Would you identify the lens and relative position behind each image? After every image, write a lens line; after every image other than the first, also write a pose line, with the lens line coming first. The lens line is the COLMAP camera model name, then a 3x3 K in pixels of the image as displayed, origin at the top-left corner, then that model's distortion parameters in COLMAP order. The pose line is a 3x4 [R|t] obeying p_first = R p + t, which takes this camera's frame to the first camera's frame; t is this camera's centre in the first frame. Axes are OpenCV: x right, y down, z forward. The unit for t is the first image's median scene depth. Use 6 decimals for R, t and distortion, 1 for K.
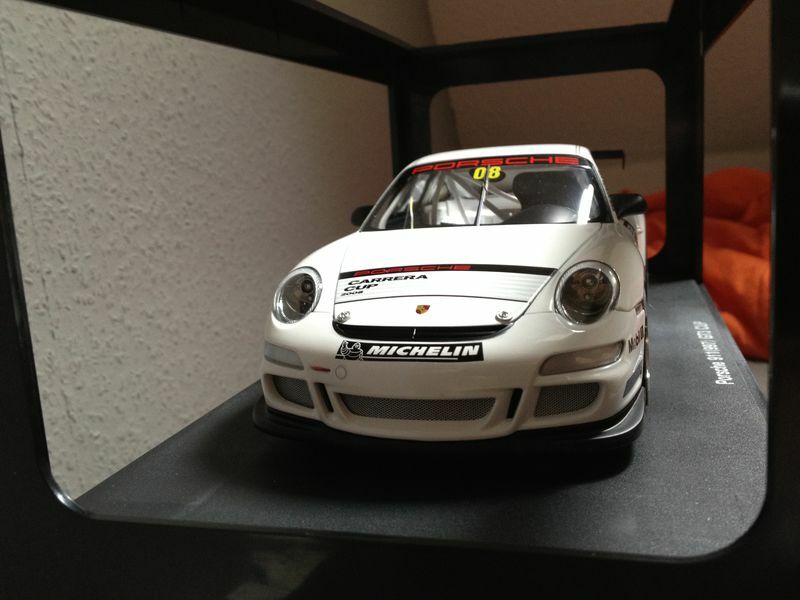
lens RADIAL K [[816.4, 0, 398.8], [0, 816.4, 303.1], [0, 0, 1]] dist [0.021995, 0.000000]
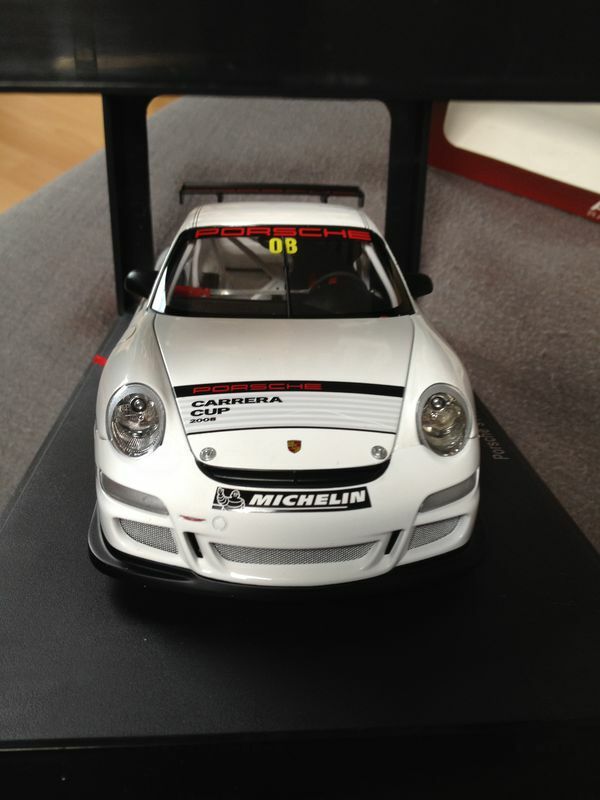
lens RADIAL K [[816.4, 0, 302.1], [0, 816.4, 397.0], [0, 0, 1]] dist [0.021995, 0.000000]
pose [[0.935788, -0.043056, 0.349924, -0.300899], [-0.021898, 0.983501, 0.179575, -0.225605], [-0.351882, -0.175707, 0.919405, 0.130115]]
